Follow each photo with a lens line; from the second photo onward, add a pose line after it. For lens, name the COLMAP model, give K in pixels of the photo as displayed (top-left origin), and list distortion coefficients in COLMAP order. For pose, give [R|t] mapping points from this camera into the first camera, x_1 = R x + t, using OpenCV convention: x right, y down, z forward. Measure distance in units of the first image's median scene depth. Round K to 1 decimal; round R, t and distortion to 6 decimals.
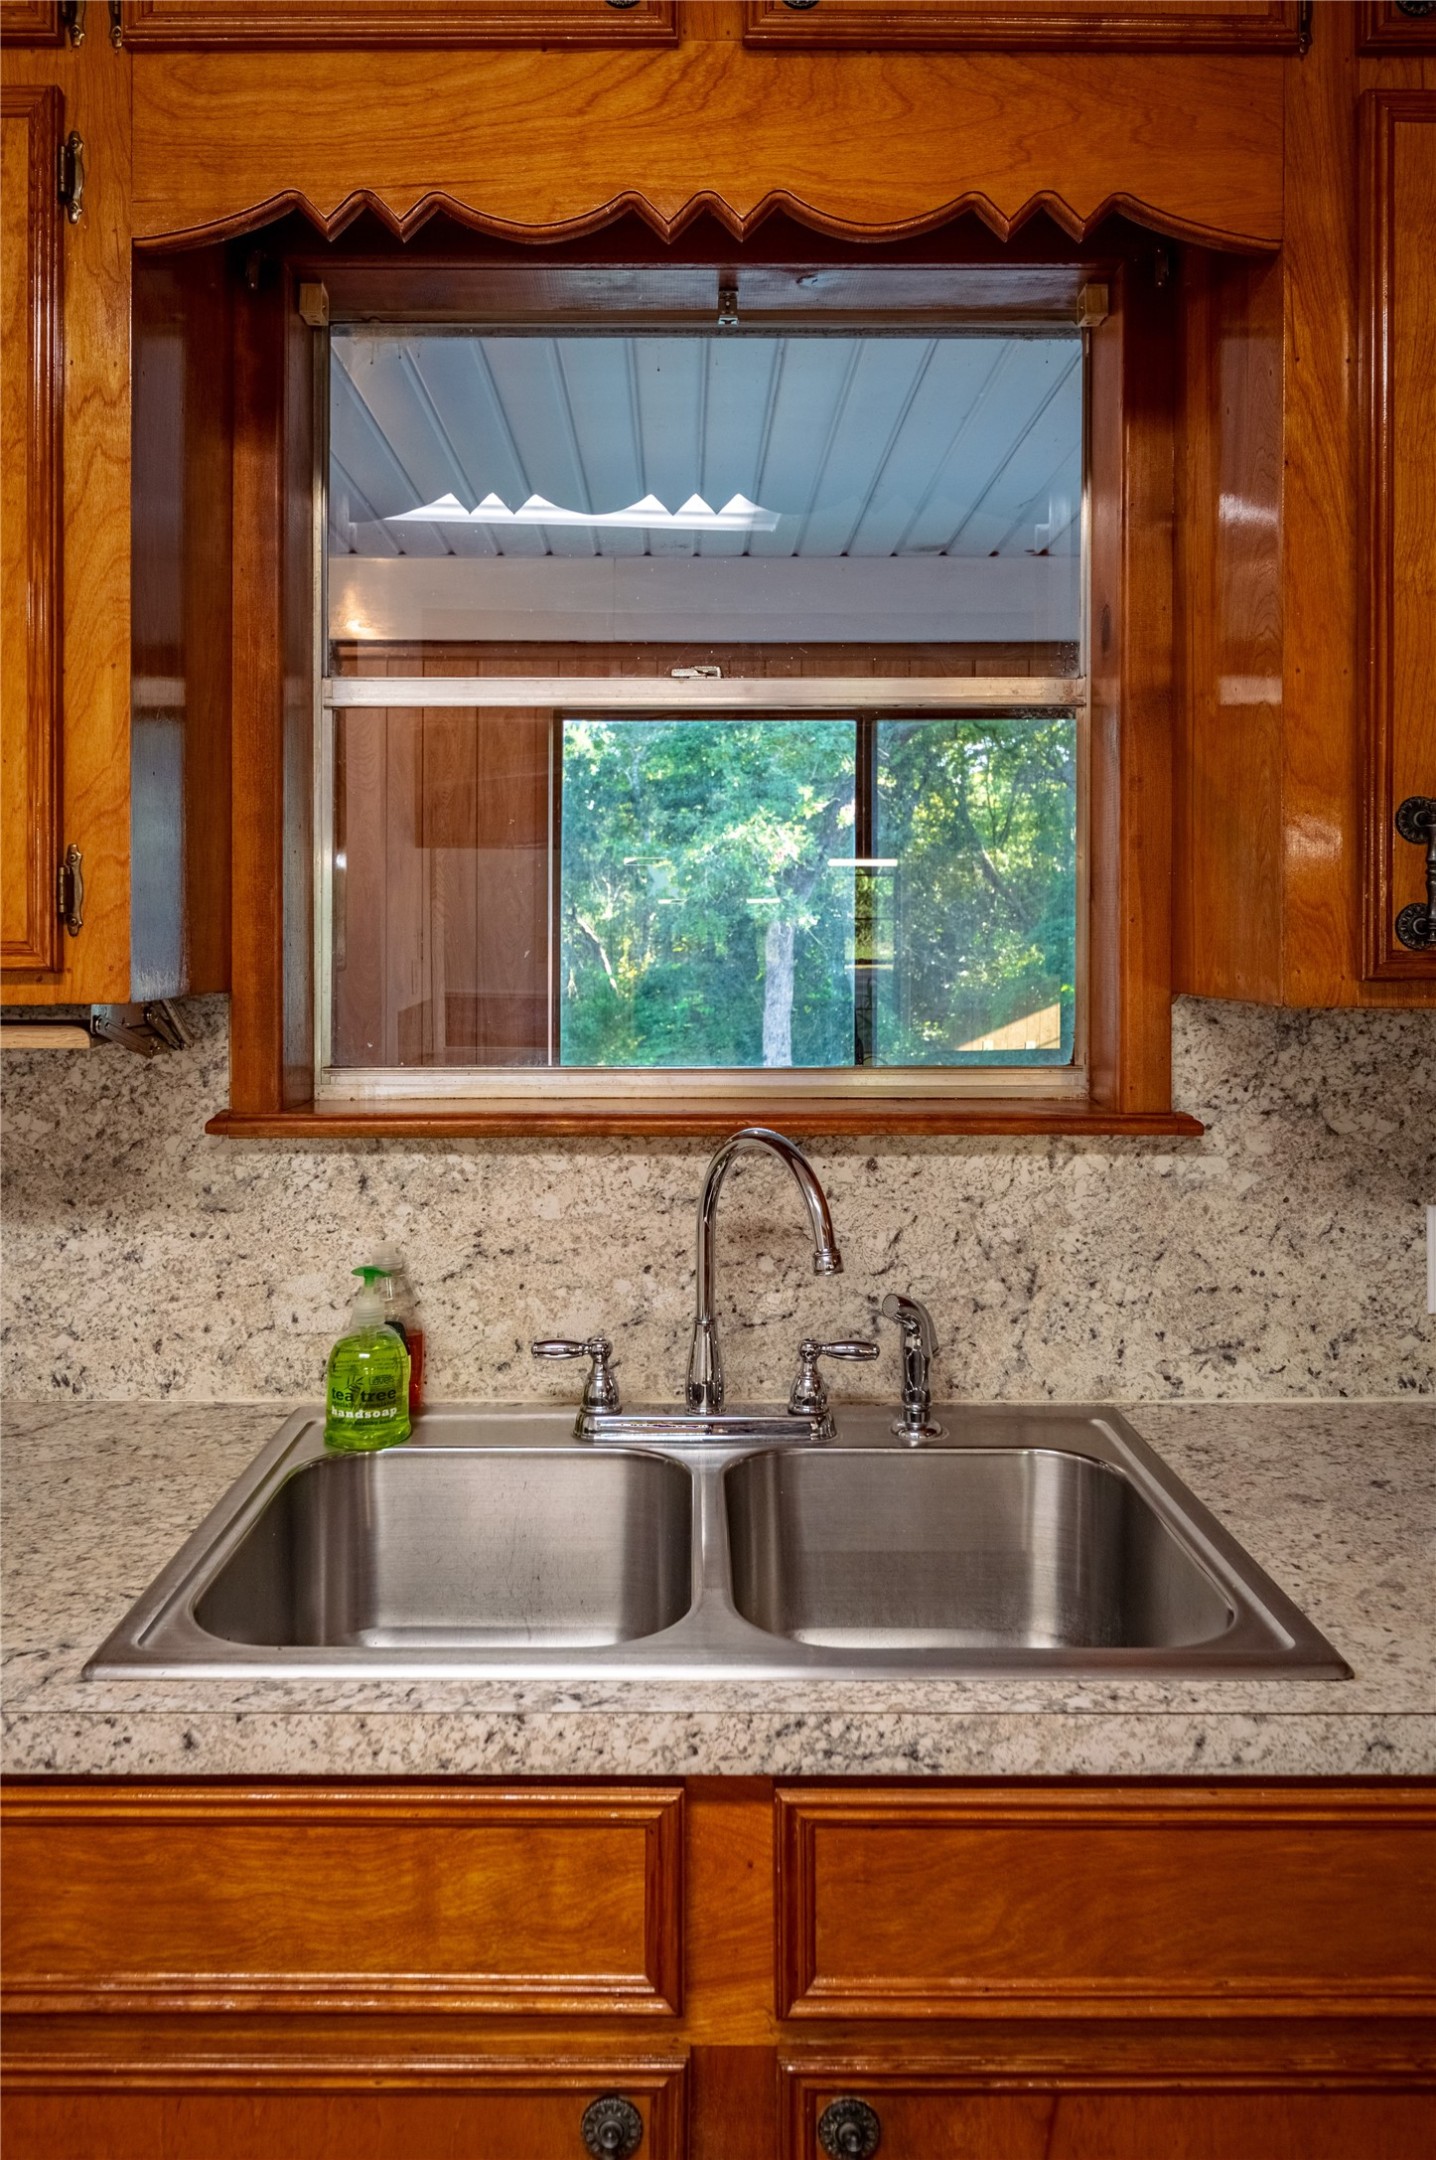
lens RADIAL K [[1506.6, 0, 698.1], [0, 1506.6, 883.9], [0, 0, 1]] dist [0.004445, 0.005686]
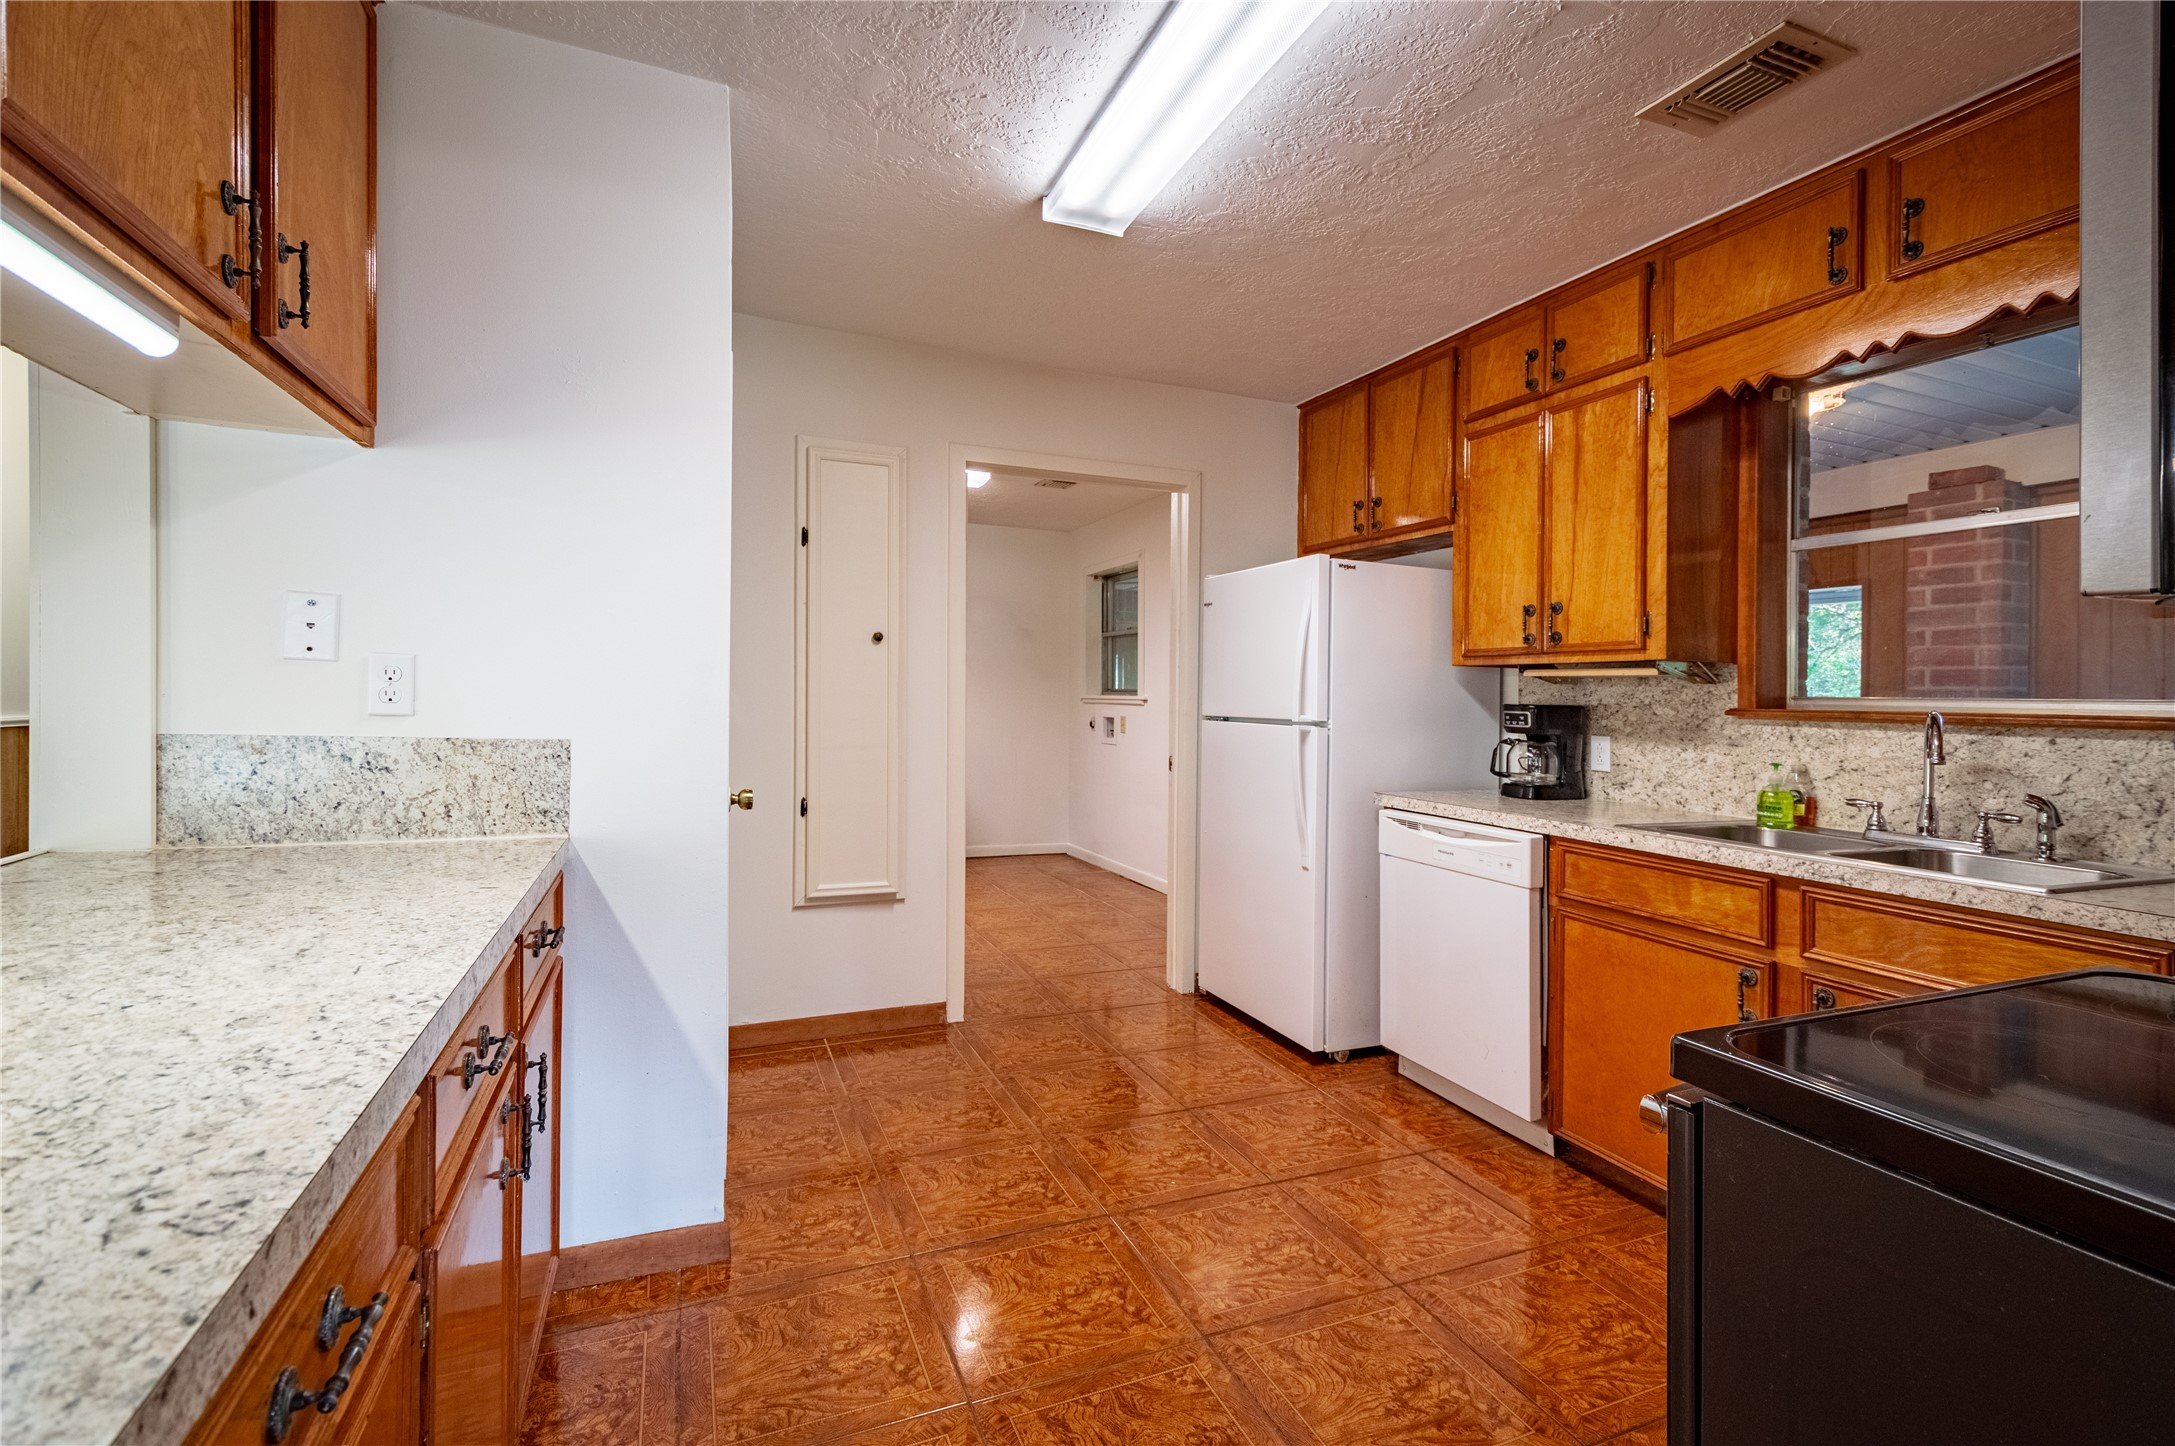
lens RADIAL K [[961.4, 0, 1077.2], [0, 961.4, 687.9], [0, 0, 1]] dist [0.019011, -0.001104]
pose [[0.365613, 0.007141, -0.930740, 0.876224], [-0.001831, 0.999974, 0.006953, 0.106187], [0.930765, -0.000838, 0.365616, -0.733731]]
